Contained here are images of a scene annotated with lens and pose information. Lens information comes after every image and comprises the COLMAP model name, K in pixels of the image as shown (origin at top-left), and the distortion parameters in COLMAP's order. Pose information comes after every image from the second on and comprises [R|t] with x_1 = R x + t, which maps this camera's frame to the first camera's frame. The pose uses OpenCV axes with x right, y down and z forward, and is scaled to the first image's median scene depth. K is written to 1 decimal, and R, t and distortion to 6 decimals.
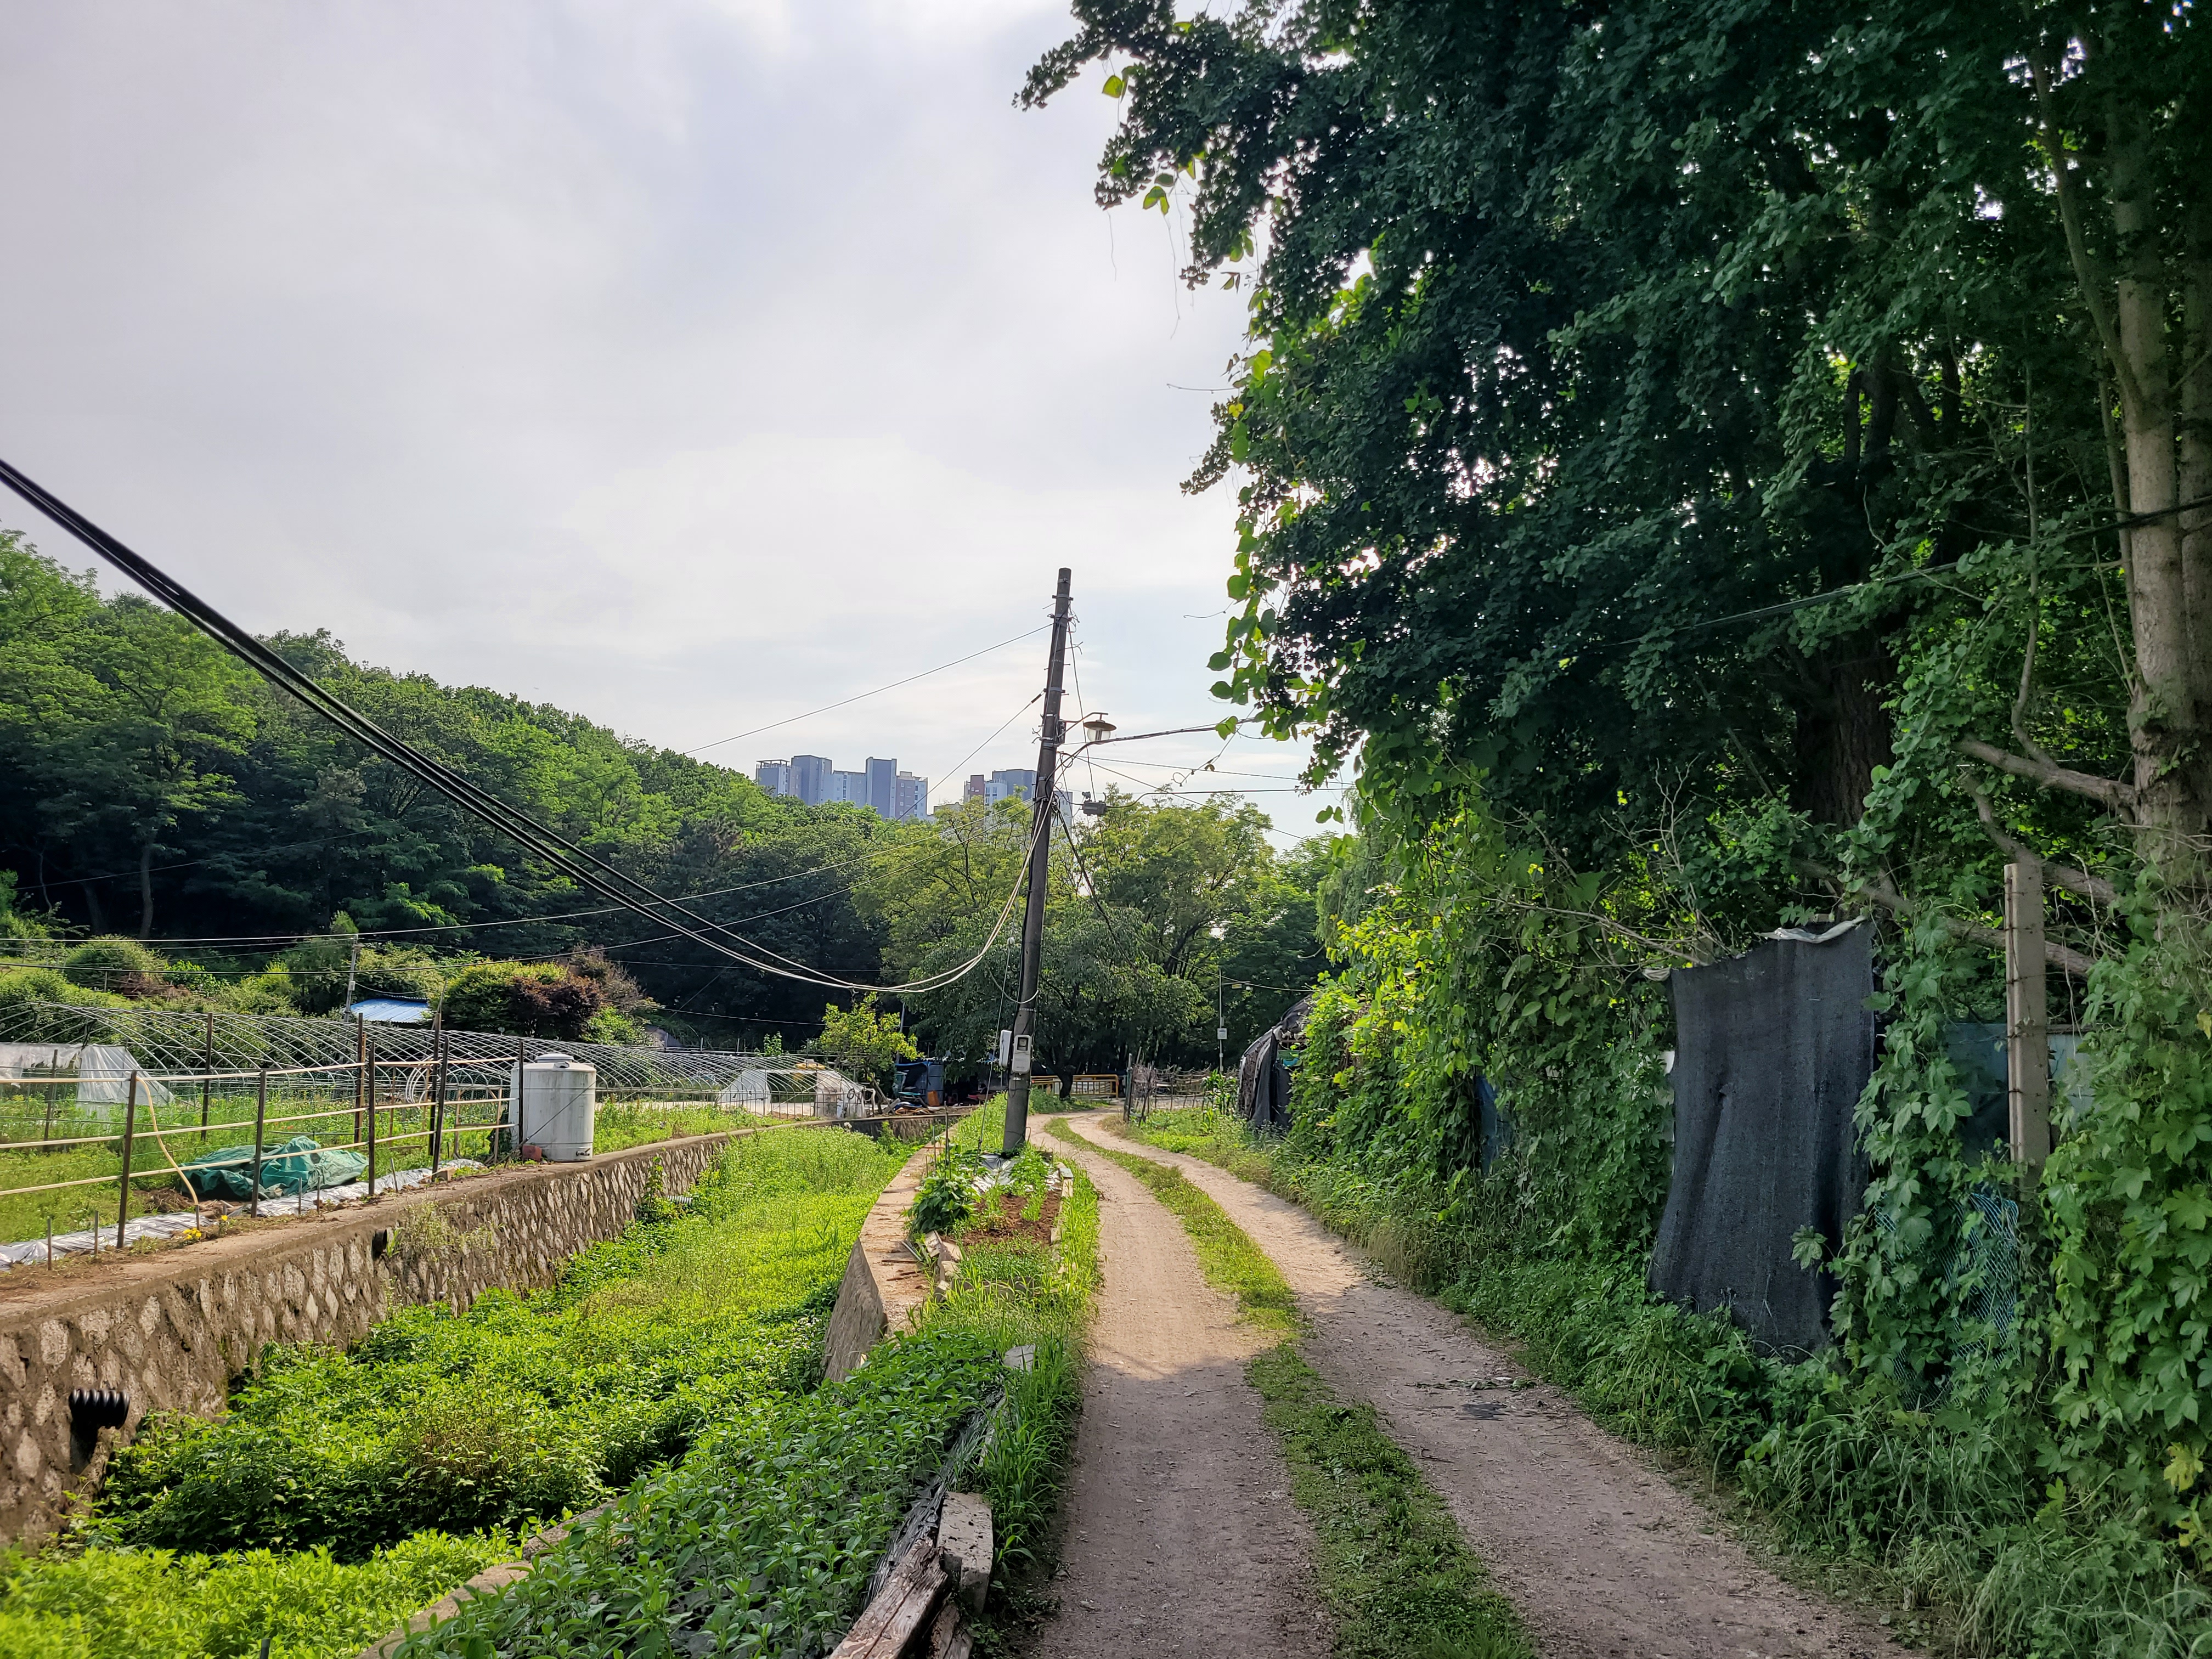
lens RADIAL K [[1667.0, 0, 1105.0], [0, 1667.0, 833.0], [0, 0, 1]] dist [0.052389, -0.028478]
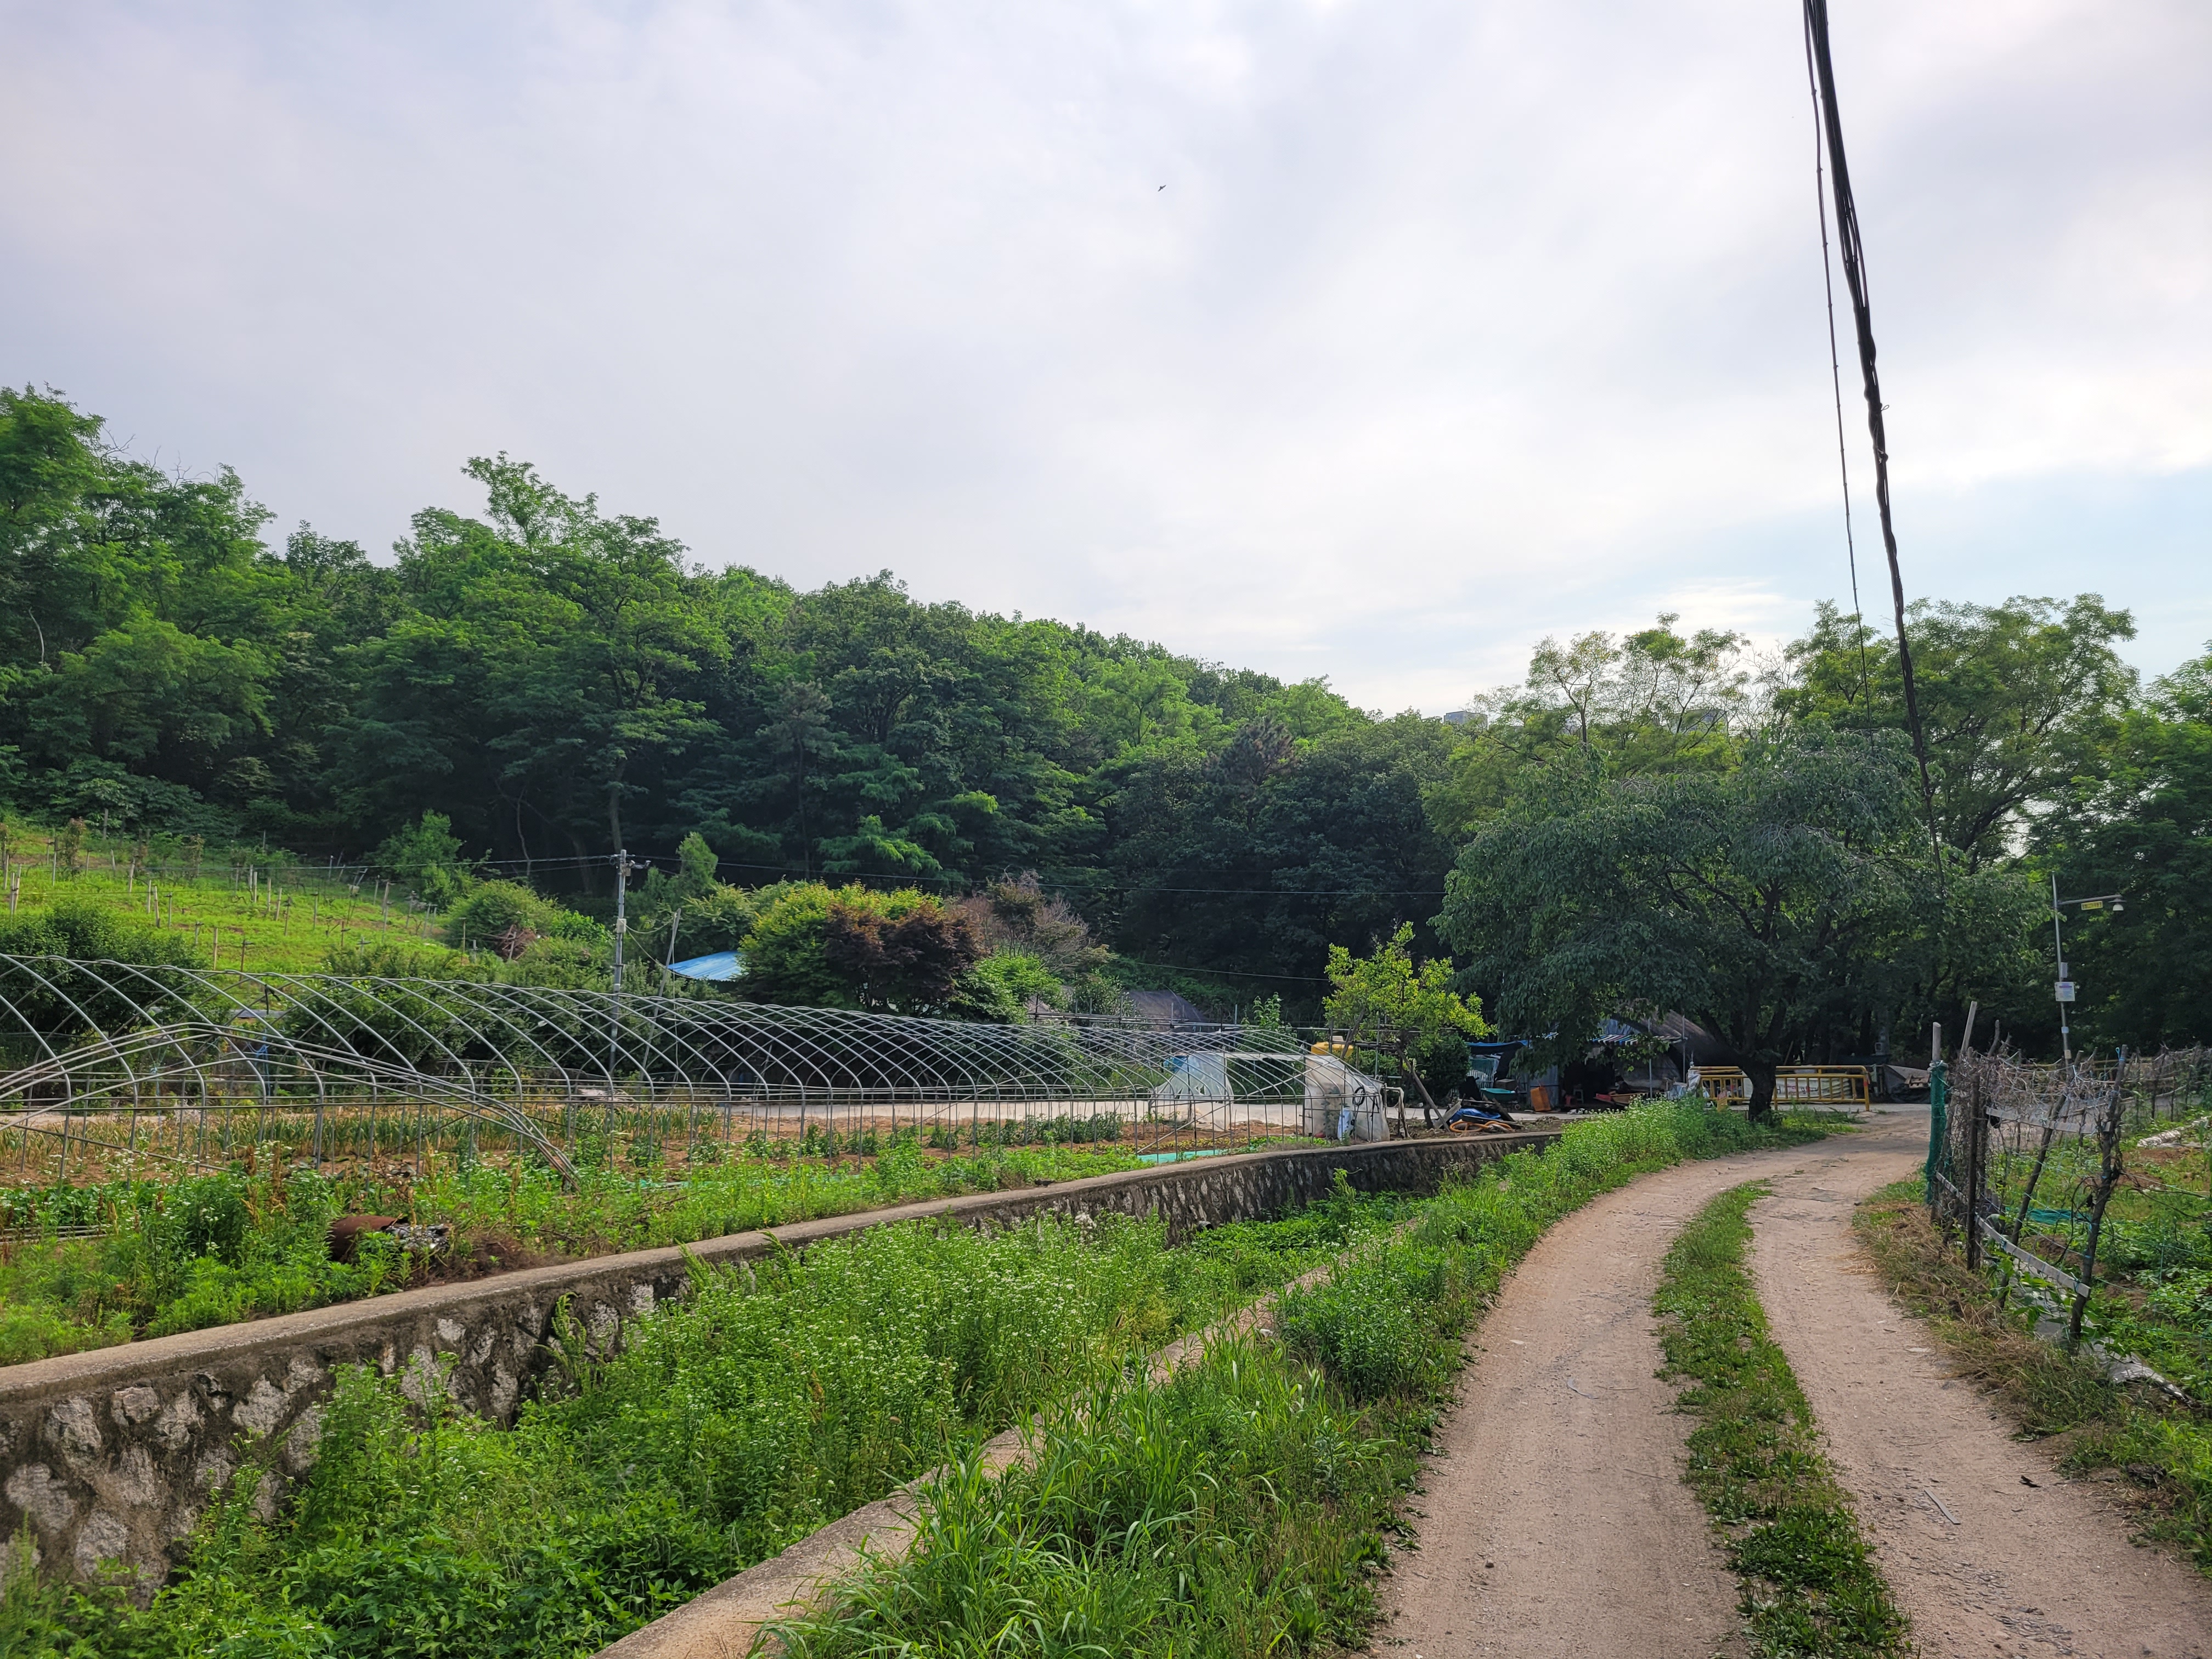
lens RADIAL K [[1667.0, 0, 1120.4], [0, 1667.0, 834.1], [0, 0, 1]] dist [0.052389, -0.028478]
pose [[0.923962, -0.046382, -0.379662, -0.003963], [0.052166, 0.998626, 0.004956, 0.041204], [0.378911, -0.024385, 0.925112, 0.306982]]
